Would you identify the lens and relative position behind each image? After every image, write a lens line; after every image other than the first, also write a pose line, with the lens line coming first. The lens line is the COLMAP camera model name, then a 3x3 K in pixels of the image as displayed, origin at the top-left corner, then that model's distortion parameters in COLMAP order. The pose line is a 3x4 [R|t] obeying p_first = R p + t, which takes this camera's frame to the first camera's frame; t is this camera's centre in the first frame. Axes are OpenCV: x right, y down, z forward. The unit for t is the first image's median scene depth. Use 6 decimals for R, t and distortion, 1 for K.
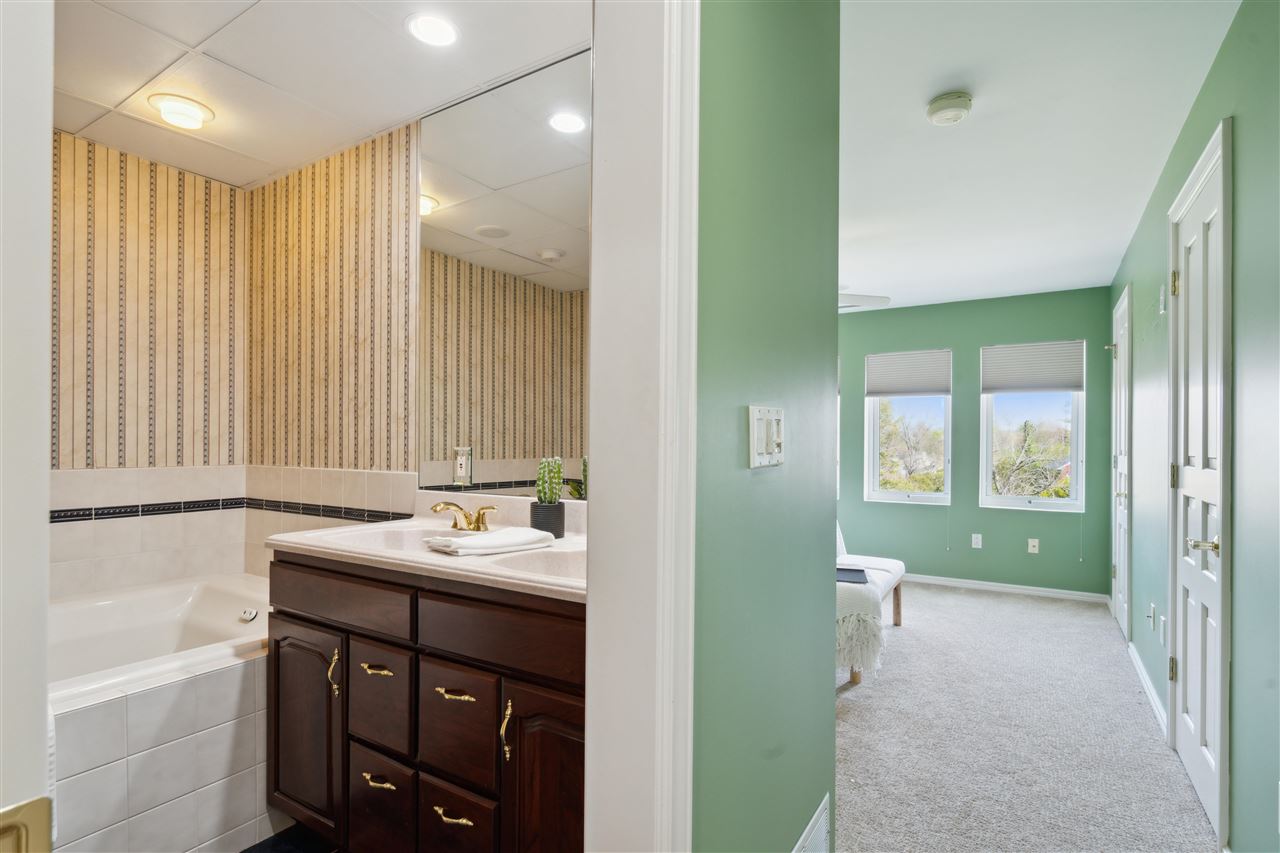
lens RADIAL K [[631.5, 0, 641.5], [0, 631.5, 441.2], [0, 0, 1]] dist [-0.009831, 0.004789]
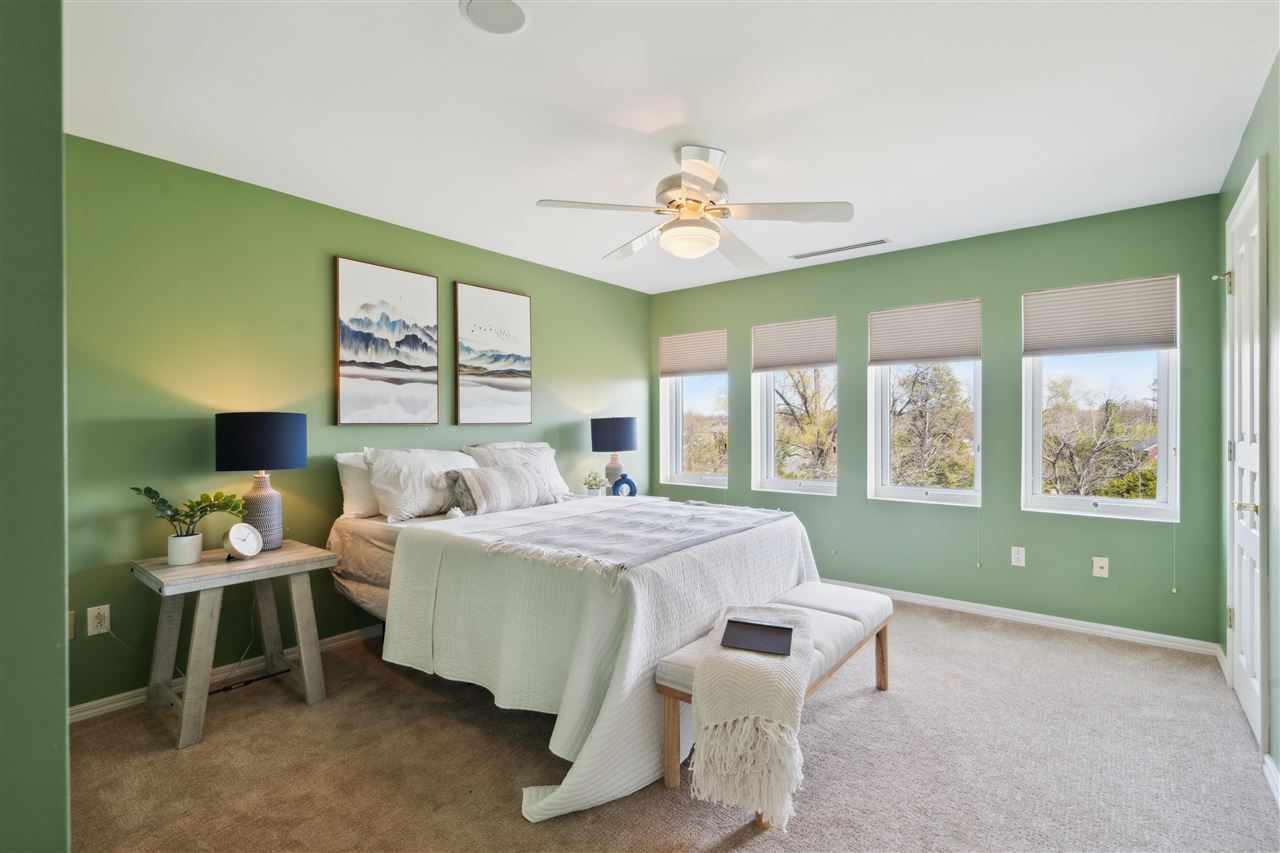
lens RADIAL K [[597.6, 0, 638.6], [0, 597.6, 423.9], [0, 0, 1]] dist [-0.002628, 0.000463]
pose [[0.992851, -0.006803, -0.119169, 0.188976], [0.006792, 0.999977, -0.000496, 0.000652], [0.119170, -0.000317, 0.992874, 0.272836]]
